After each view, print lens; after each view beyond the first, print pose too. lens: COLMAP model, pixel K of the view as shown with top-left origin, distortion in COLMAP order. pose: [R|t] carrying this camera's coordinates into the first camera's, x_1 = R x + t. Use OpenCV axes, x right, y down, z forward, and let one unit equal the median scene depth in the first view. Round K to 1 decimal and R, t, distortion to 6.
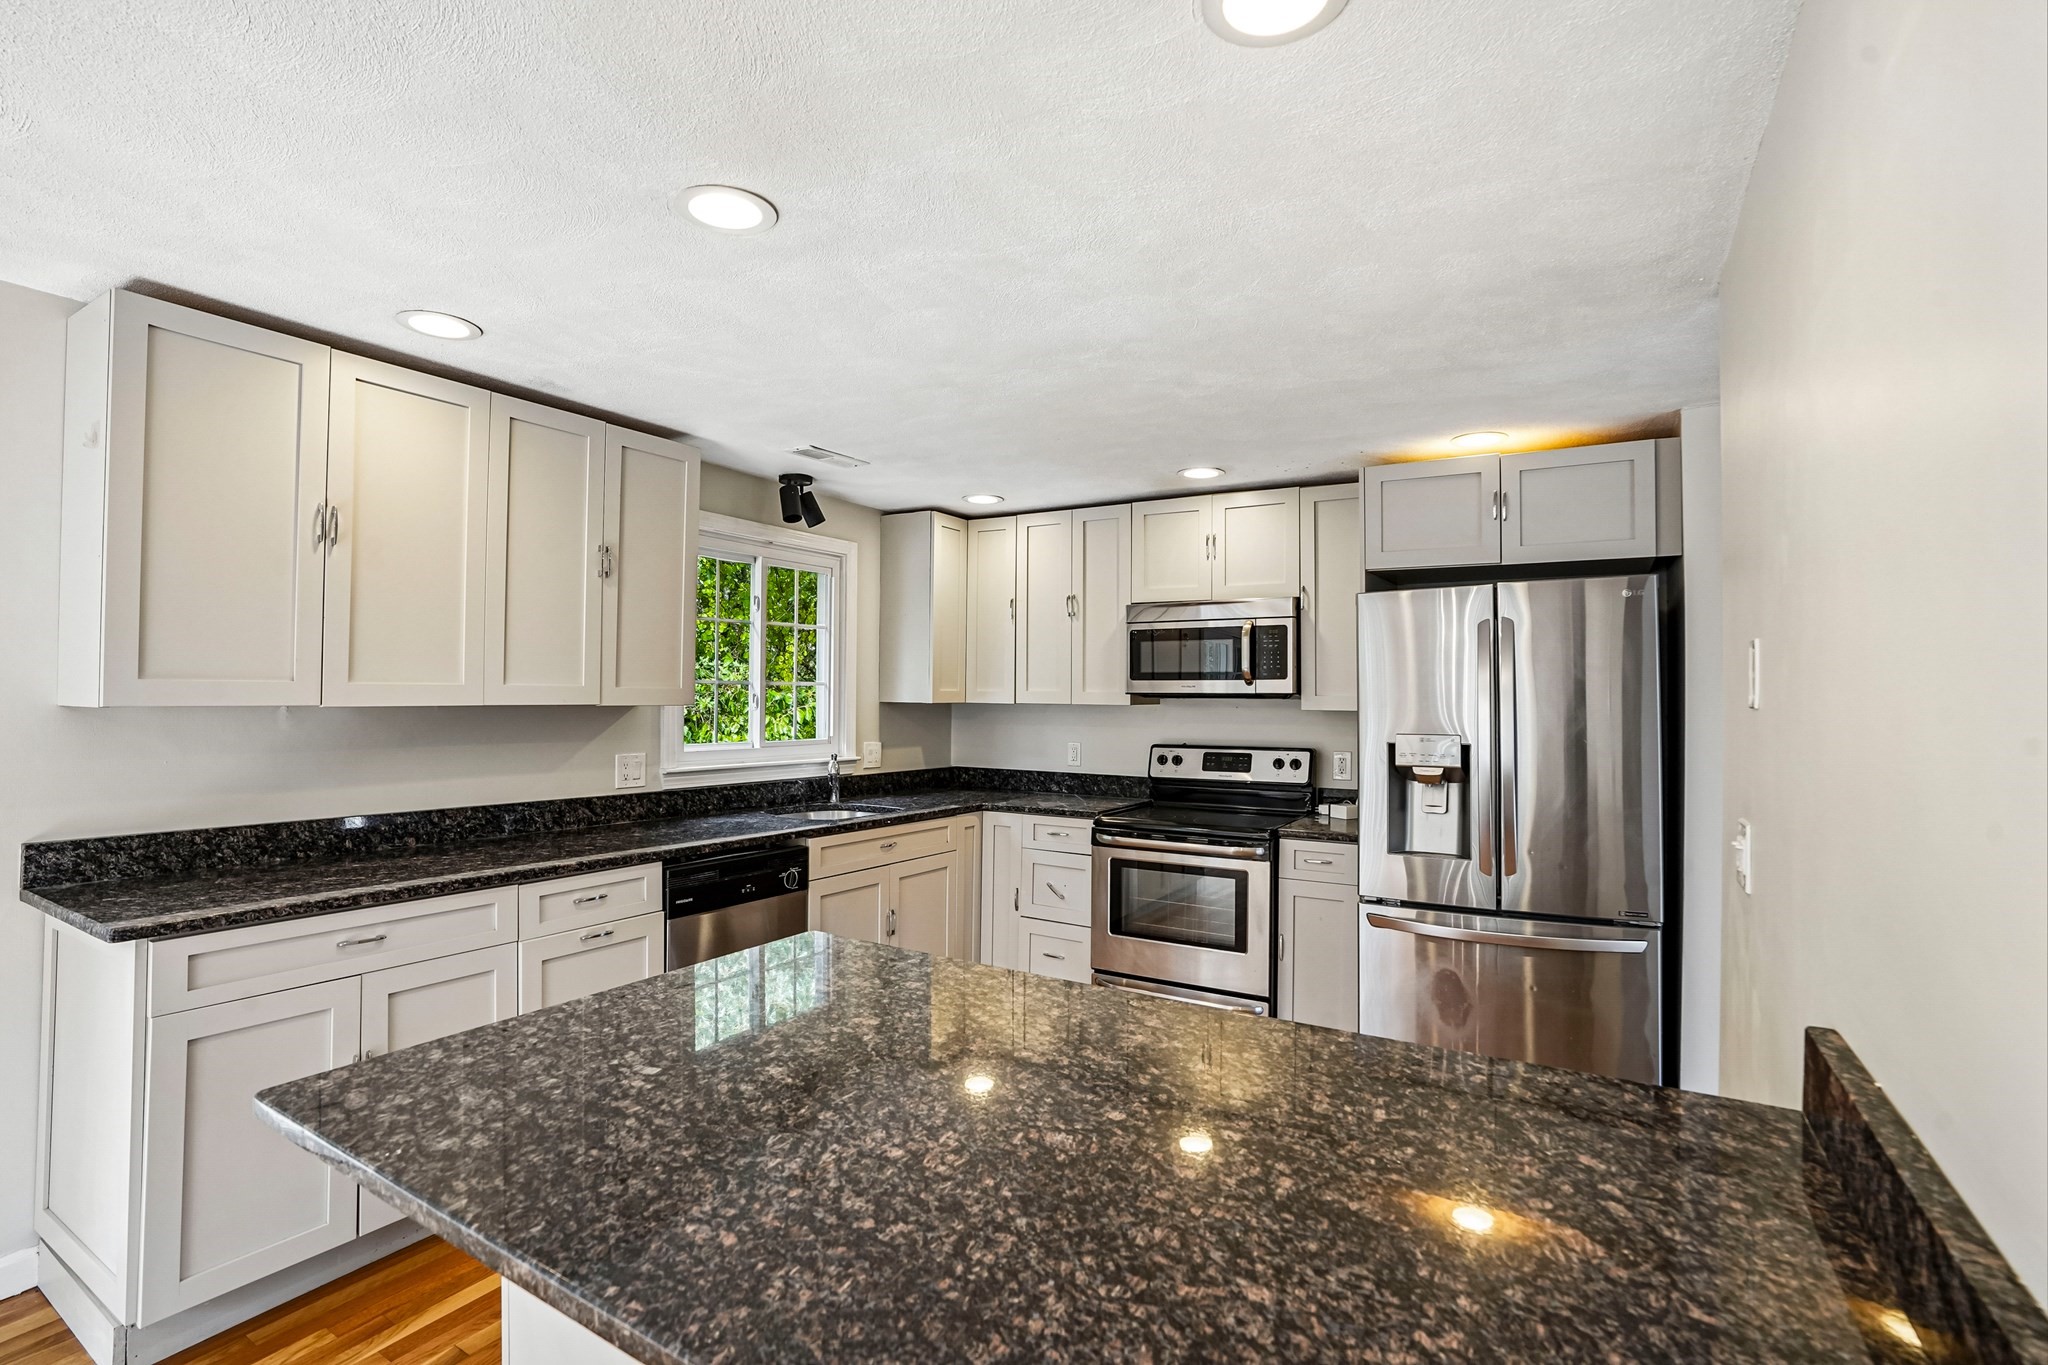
lens RADIAL K [[945.8, 0, 1024.0], [0, 945.8, 682.5], [0, 0, 1]] dist [-0.066711, 0.027862]
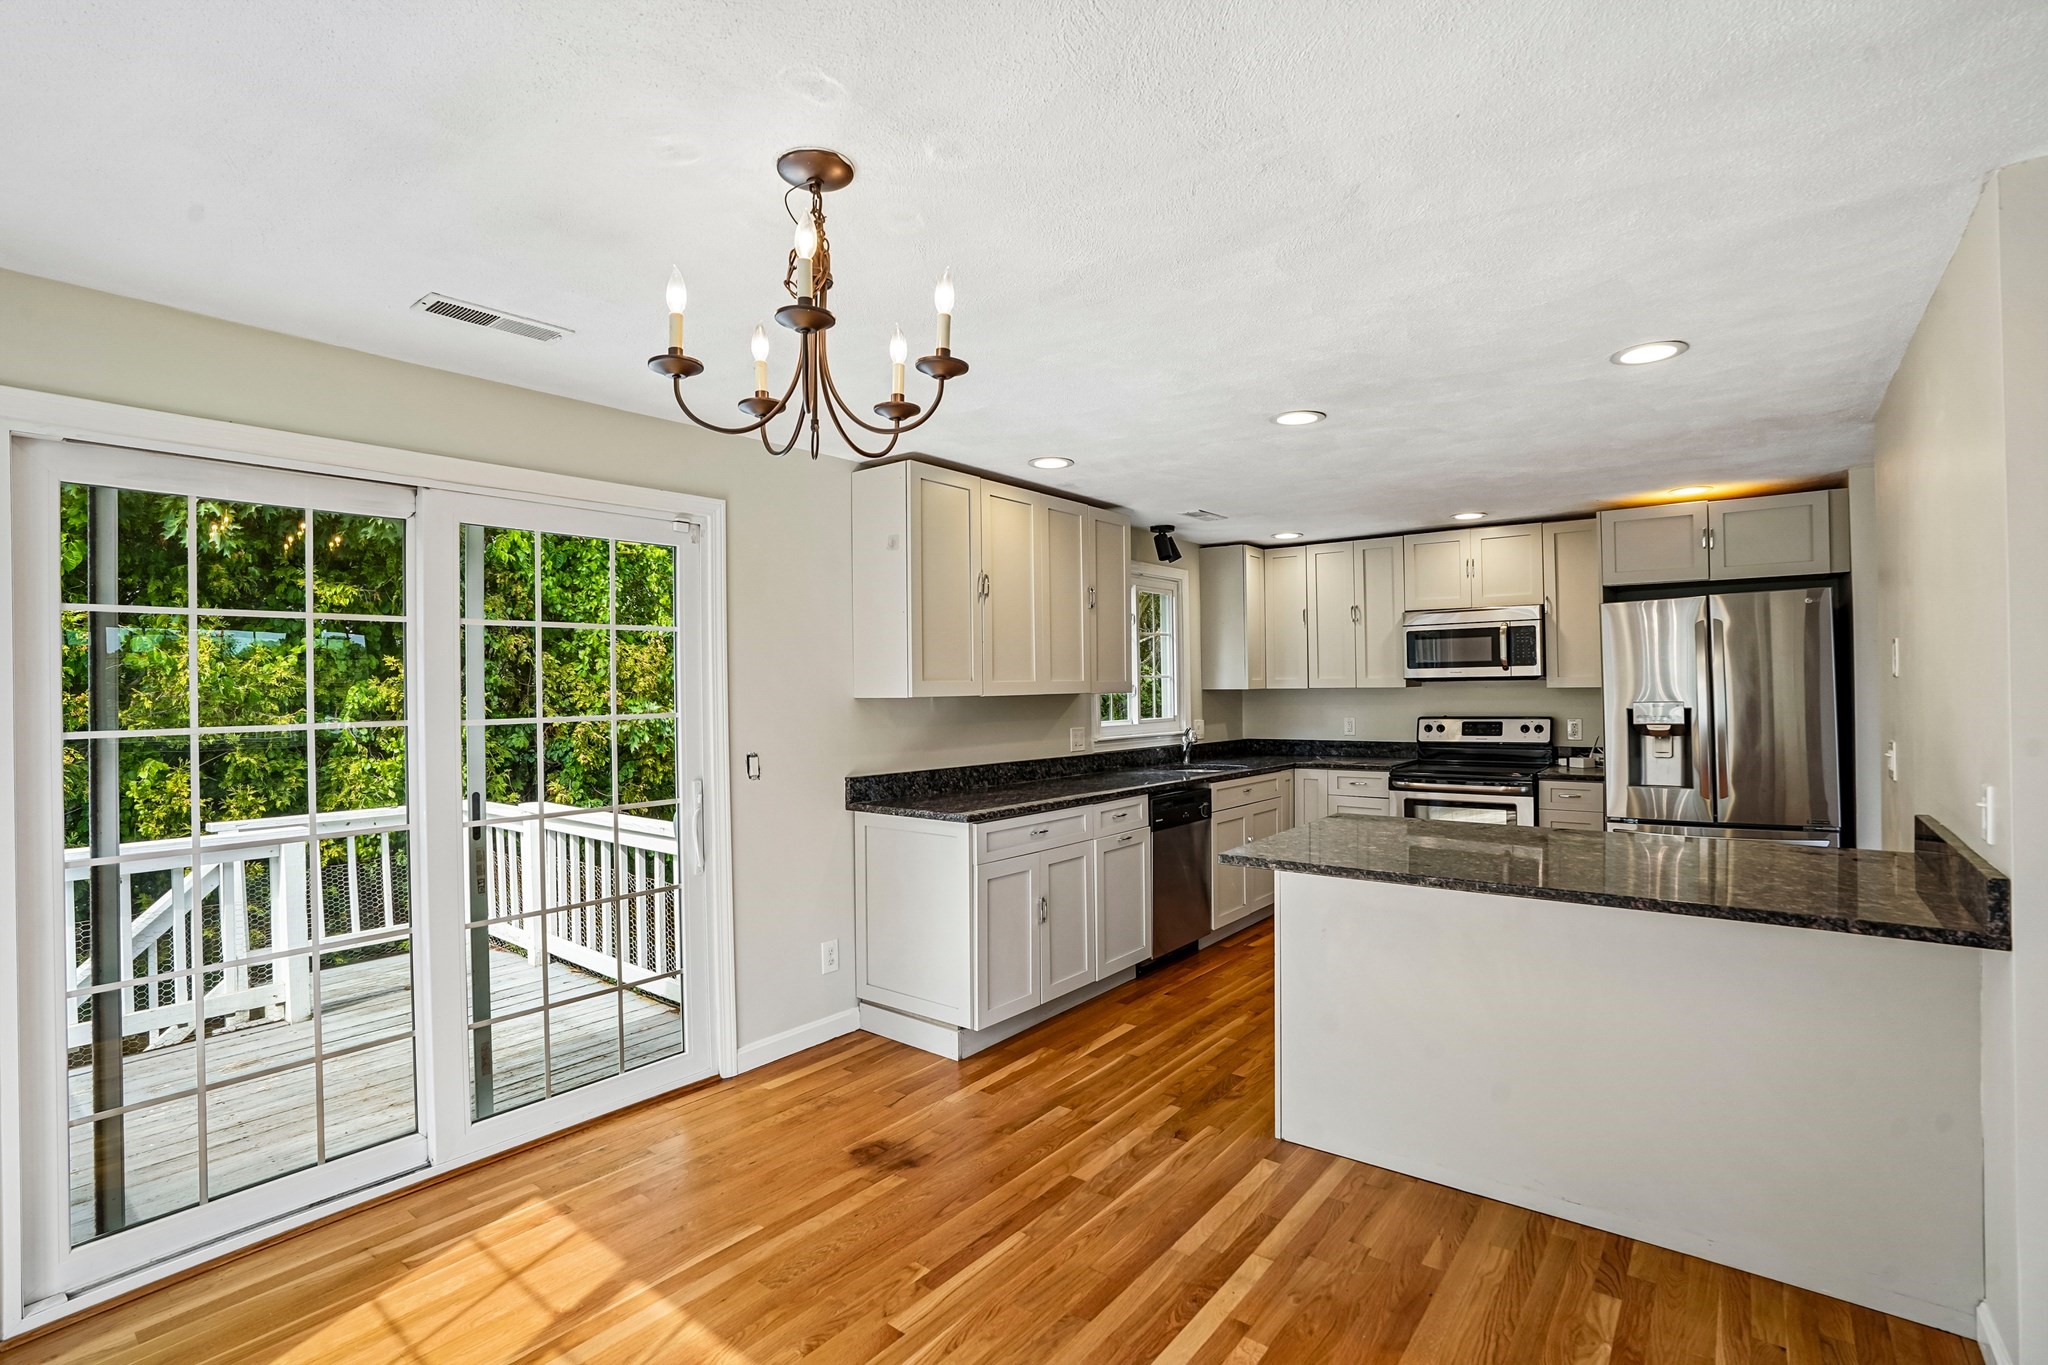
lens RADIAL K [[958.9, 0, 1012.0], [0, 958.9, 683.7], [0, 0, 1]] dist [-0.071190, 0.028535]
pose [[0.993202, -0.021633, -0.114372, -0.331862], [0.022772, 0.999703, 0.008665, -0.006373], [0.114150, -0.011211, 0.993400, -0.454765]]
